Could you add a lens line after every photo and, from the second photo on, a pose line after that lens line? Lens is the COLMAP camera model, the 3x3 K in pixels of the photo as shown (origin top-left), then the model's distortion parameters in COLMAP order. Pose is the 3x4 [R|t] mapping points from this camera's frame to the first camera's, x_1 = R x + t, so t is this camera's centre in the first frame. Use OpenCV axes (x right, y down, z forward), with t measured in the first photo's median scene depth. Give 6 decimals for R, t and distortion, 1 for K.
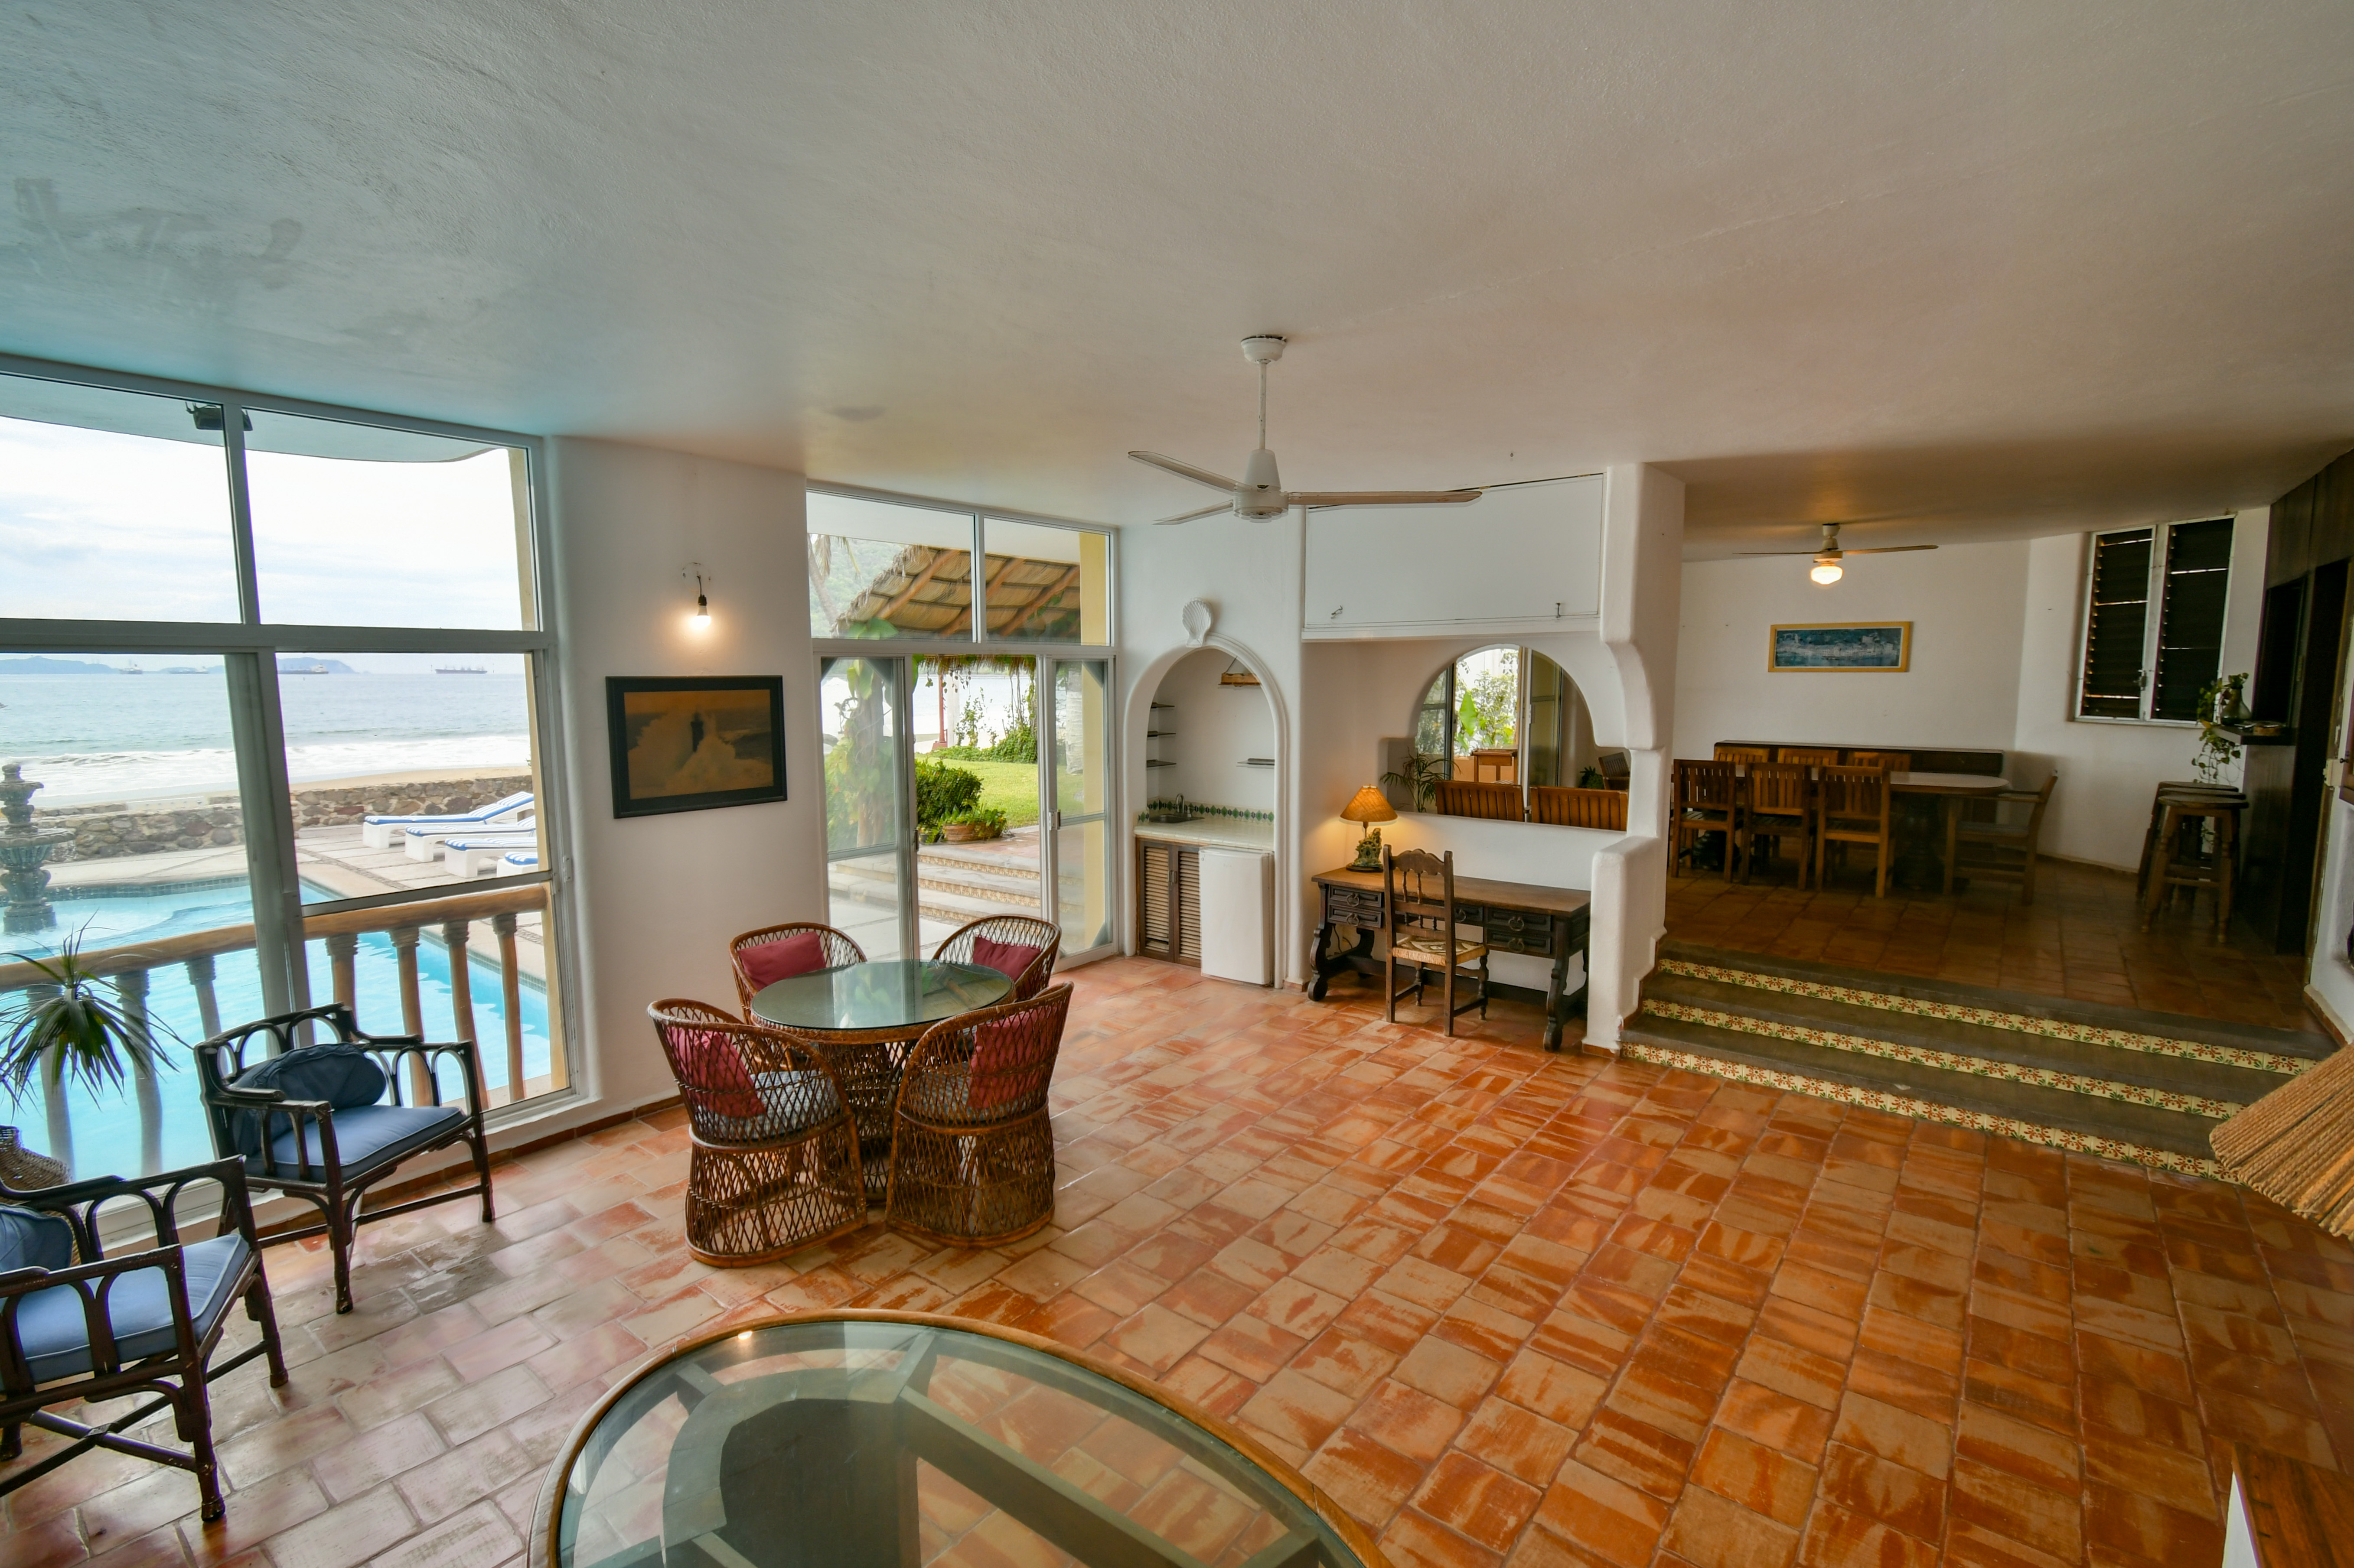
lens RADIAL K [[1060.4, 0, 1177.0], [0, 1060.4, 784.0], [0, 0, 1]] dist [-0.000314, -0.000431]
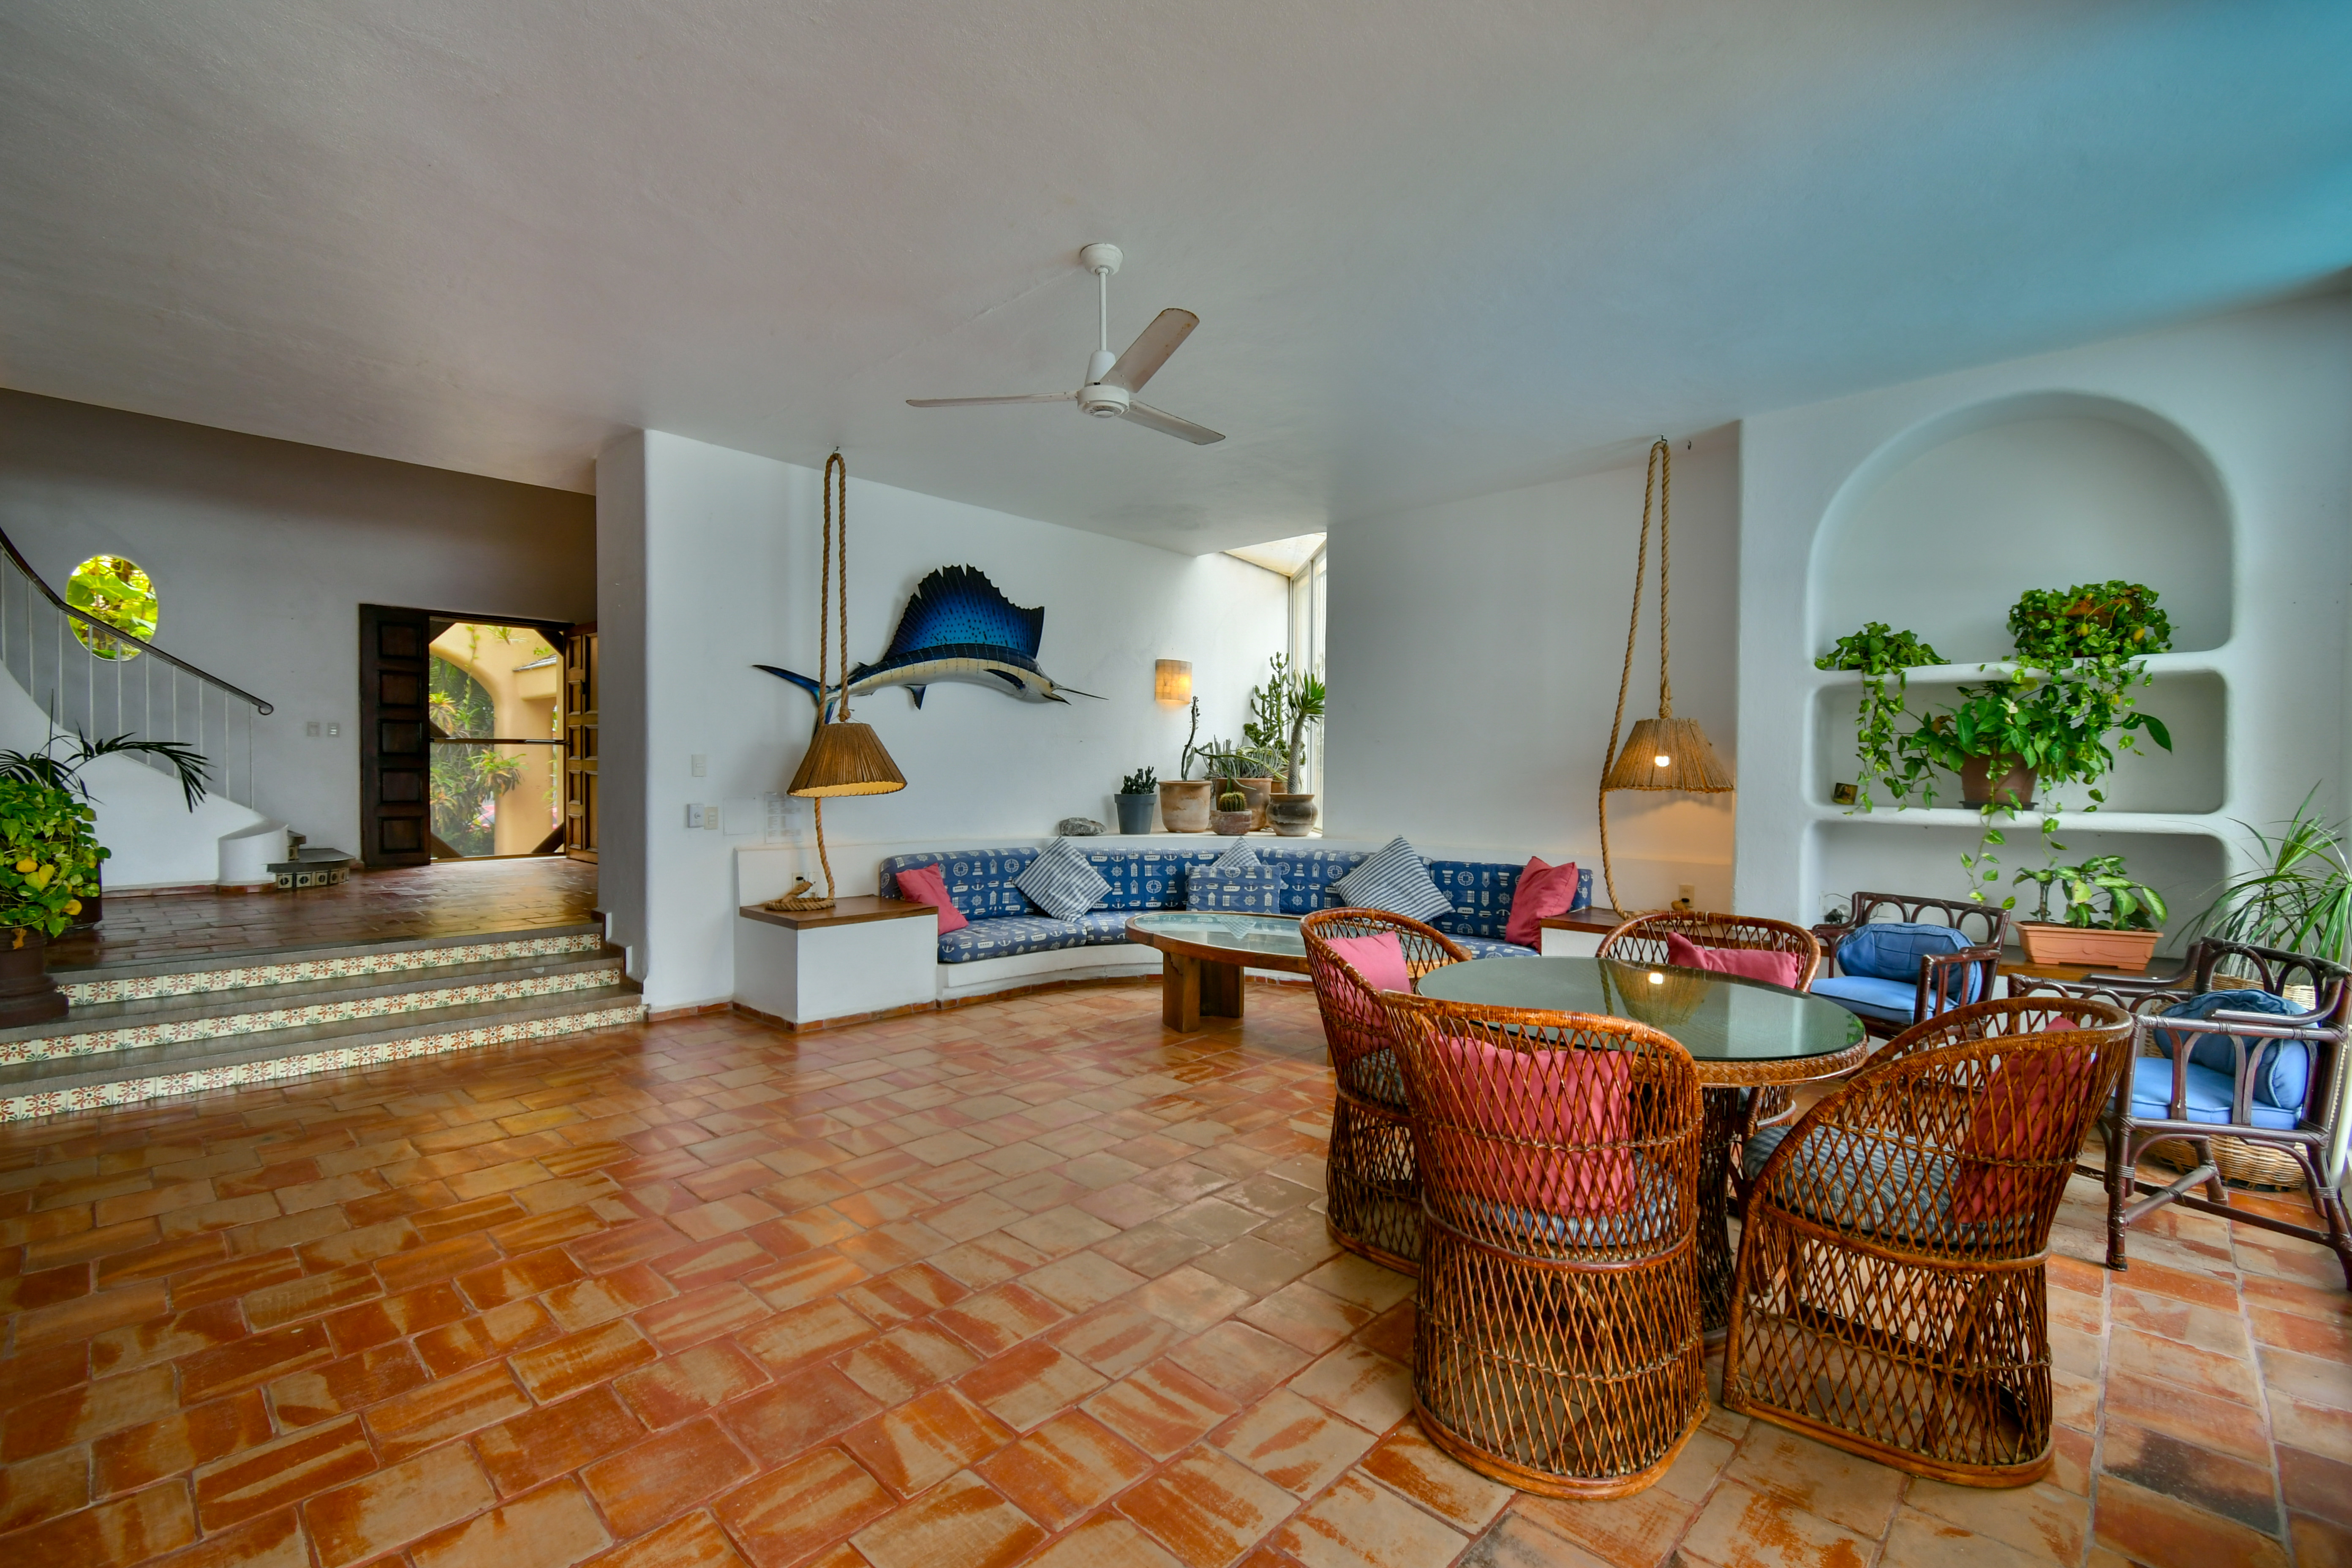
lens RADIAL K [[1032.9, 0, 1189.4], [0, 1032.9, 782.7], [0, 0, 1]] dist [0.003593, 0.000443]
pose [[-0.997414, -0.001155, 0.071858, -0.043784], [0.007324, 0.993032, 0.117616, -0.002009], [-0.071493, 0.117838, -0.990456, 1.073949]]
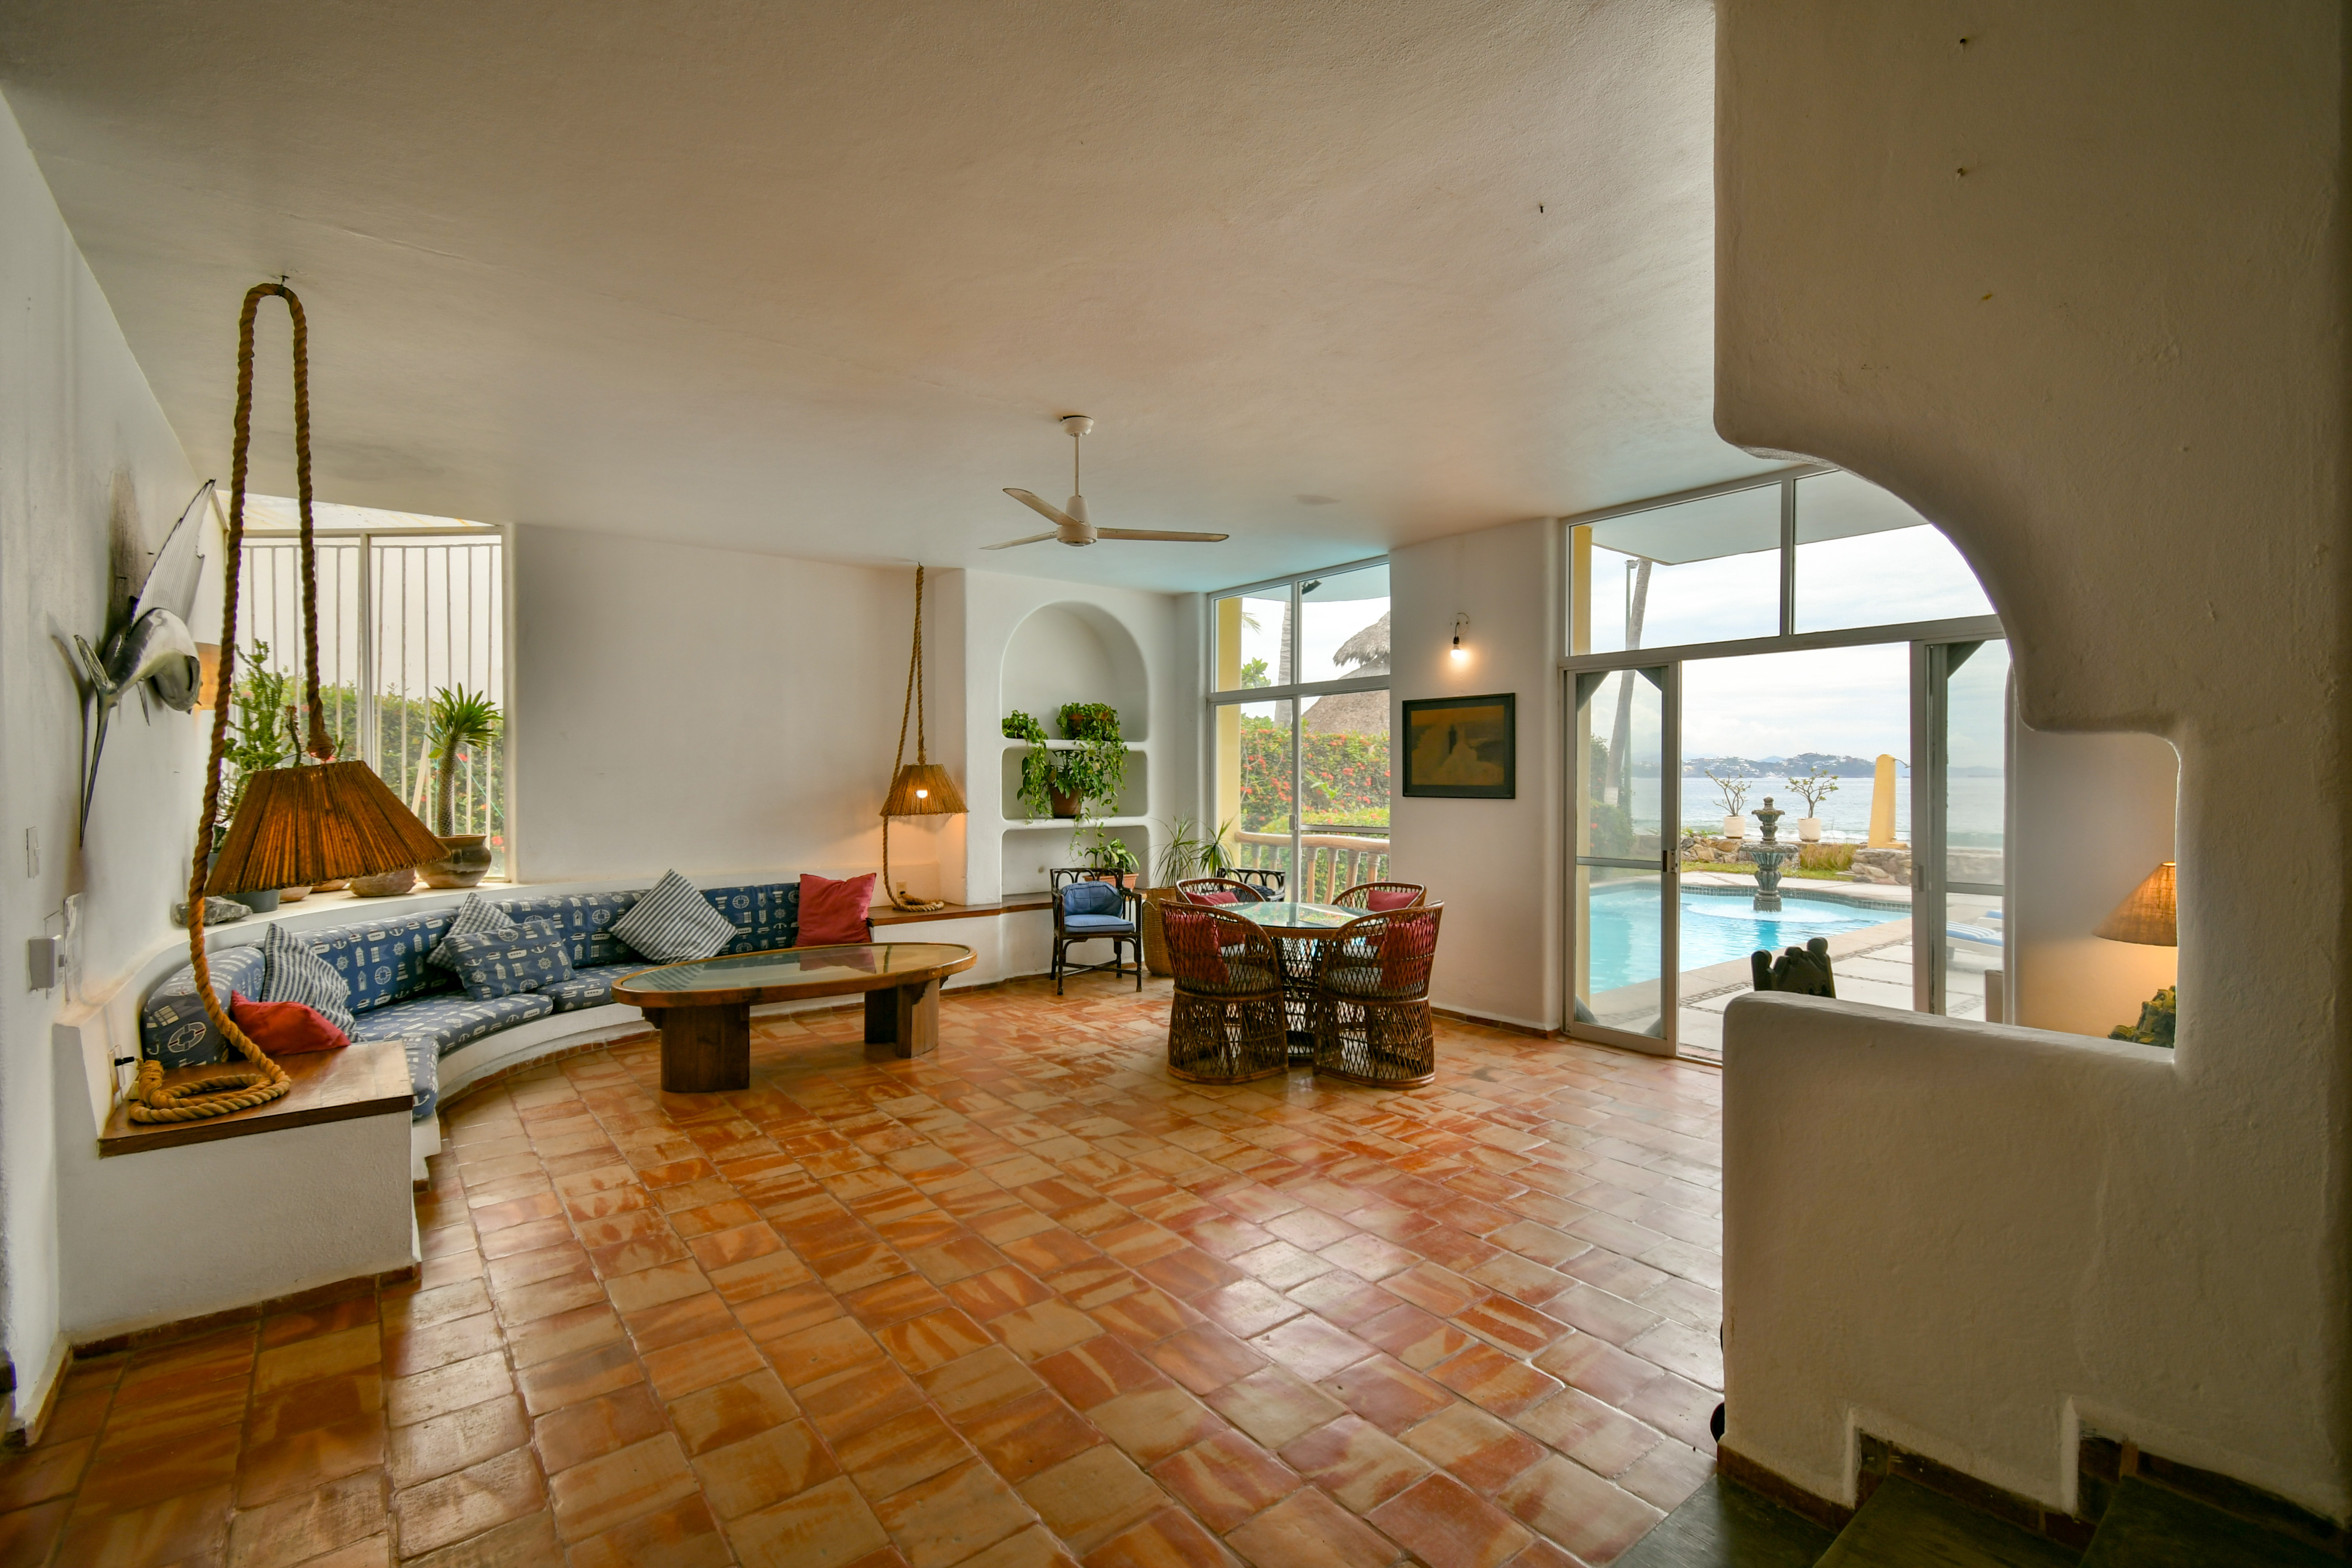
lens RADIAL K [[1022.0, 0, 1161.7], [0, 1022.0, 794.6], [0, 0, 1]] dist [0.002729, 0.000098]
pose [[-0.225559, 0.022813, -0.973962, 0.698398], [-0.105090, 0.993323, 0.047604, -0.001960], [0.968545, 0.113091, -0.221656, 0.743259]]
